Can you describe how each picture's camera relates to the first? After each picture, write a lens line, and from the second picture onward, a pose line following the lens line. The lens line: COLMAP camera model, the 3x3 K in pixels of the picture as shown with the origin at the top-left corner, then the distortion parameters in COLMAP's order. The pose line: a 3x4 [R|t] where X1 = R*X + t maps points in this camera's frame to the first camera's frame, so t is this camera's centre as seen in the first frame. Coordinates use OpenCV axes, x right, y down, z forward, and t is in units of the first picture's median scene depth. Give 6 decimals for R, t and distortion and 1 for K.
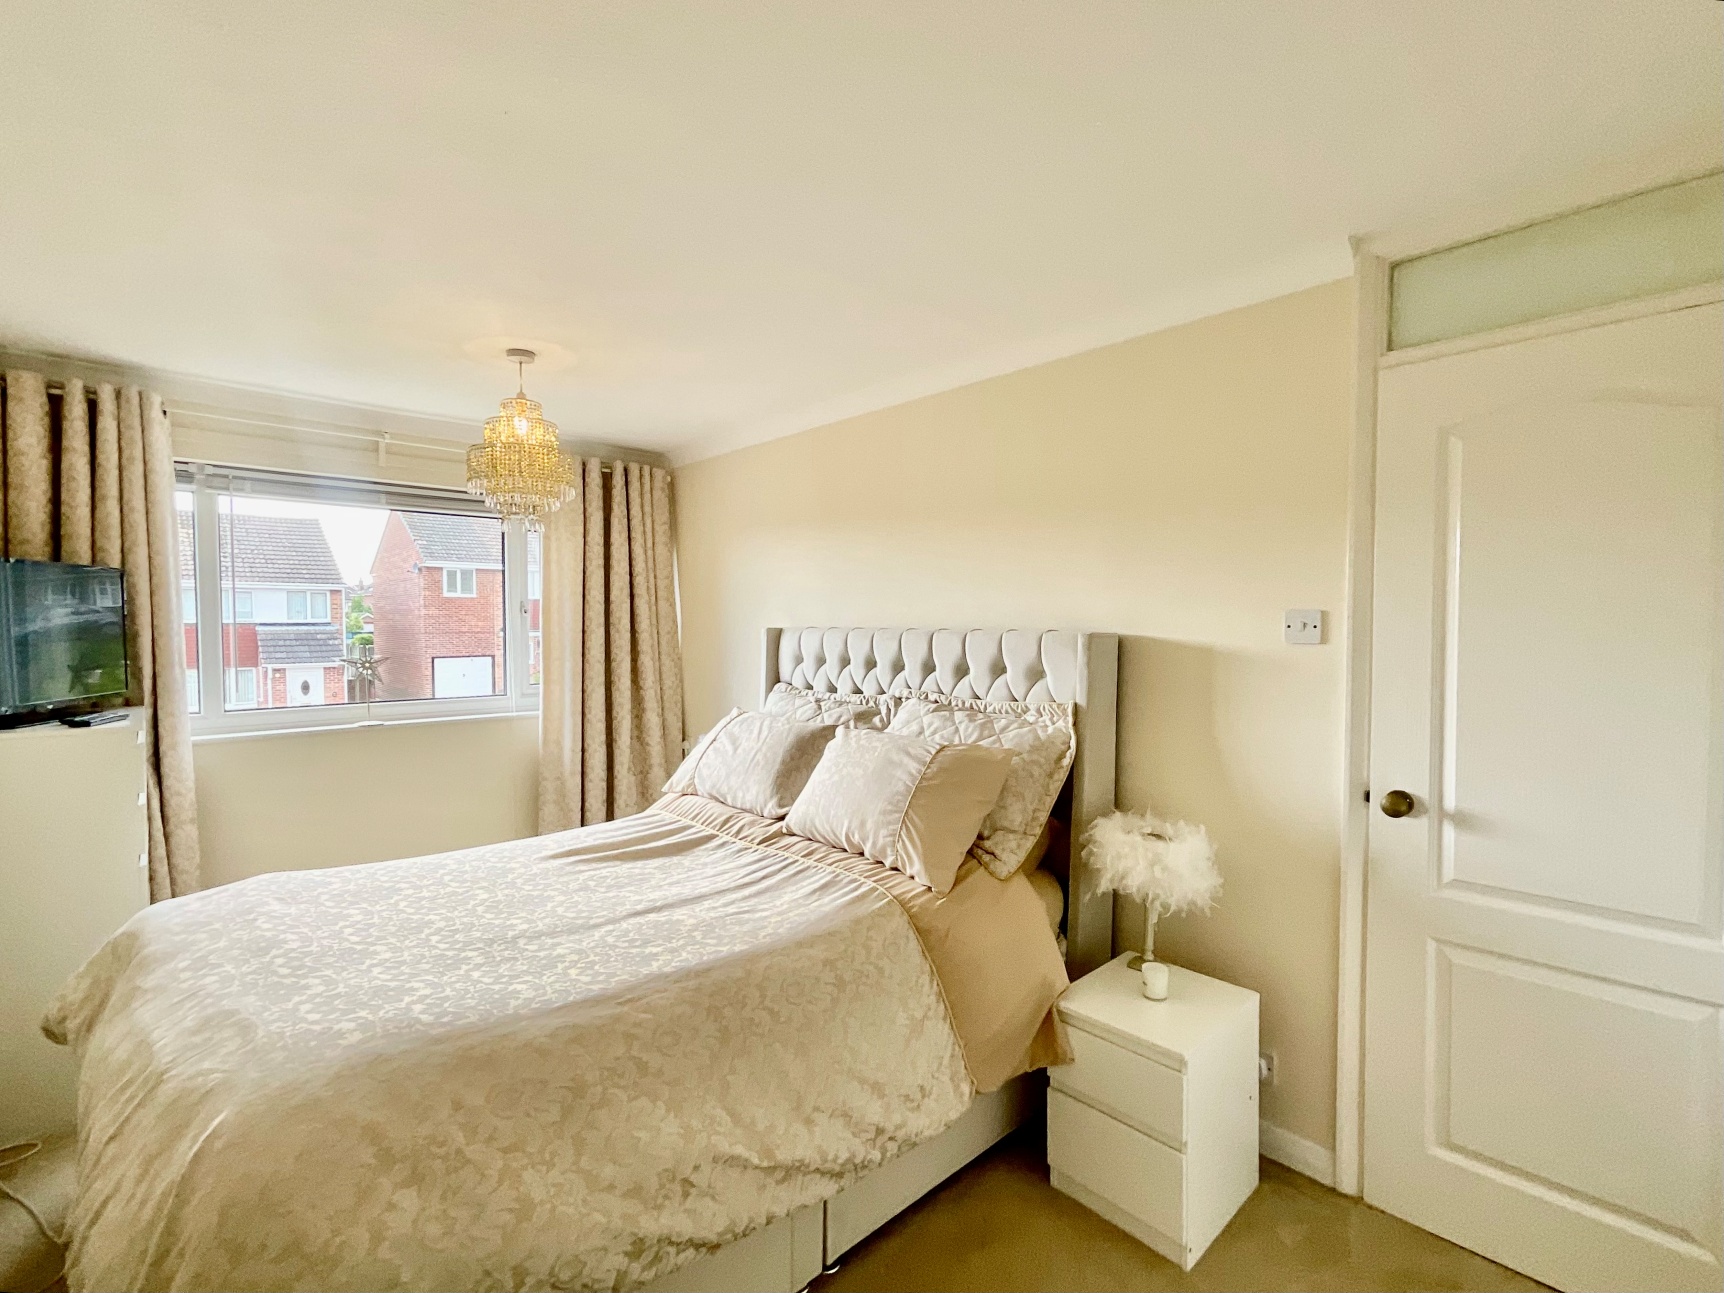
lens RADIAL K [[706.0, 0, 867.7], [0, 706.0, 647.5], [0, 0, 1]] dist [-0.007833, 0.000654]
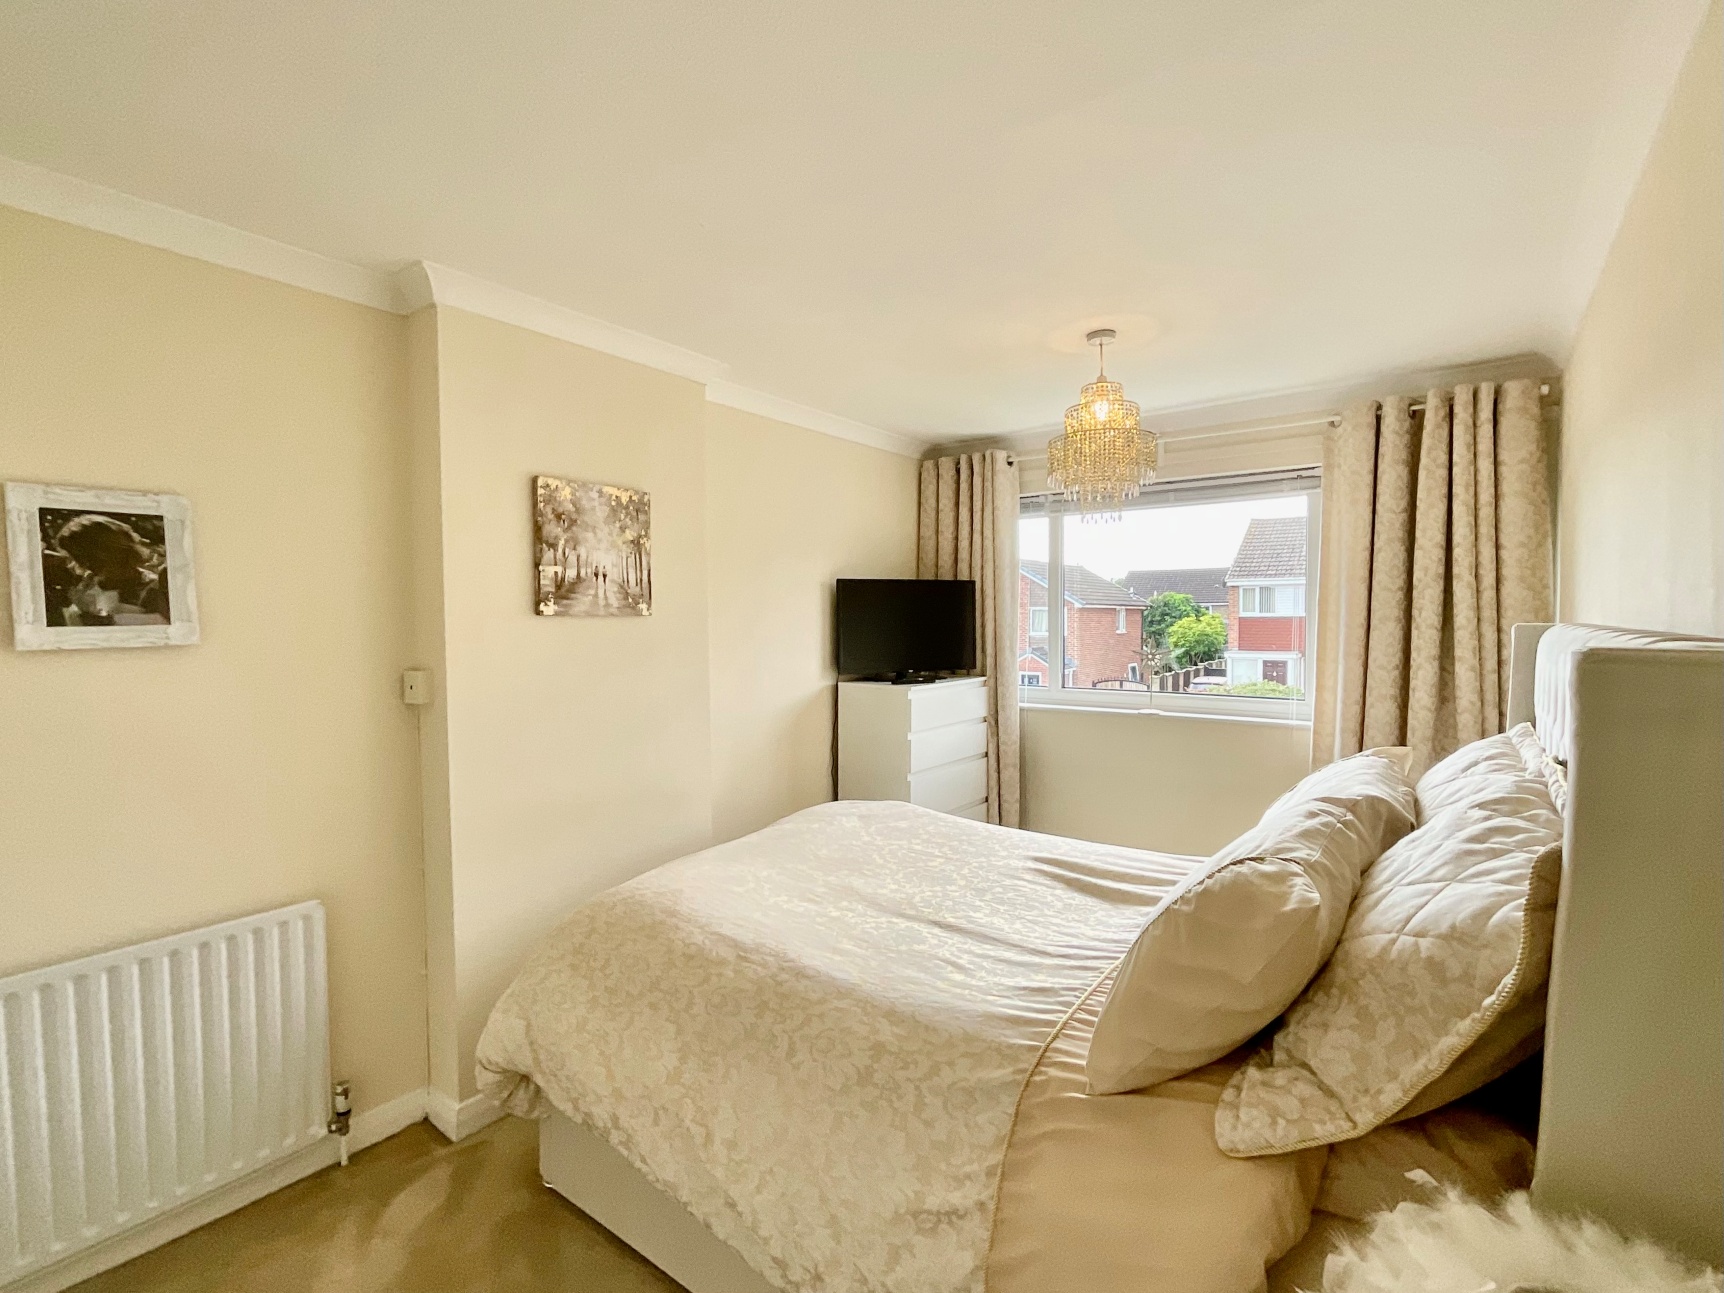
lens RADIAL K [[754.7, 0, 862.0], [0, 754.7, 646.5], [0, 0, 1]] dist [-0.007819, 0.000366]
pose [[0.250380, 0.036234, -0.967469, 0.550475], [-0.027476, 0.999163, 0.030310, -0.024220], [0.967758, 0.018993, 0.251166, 0.558123]]
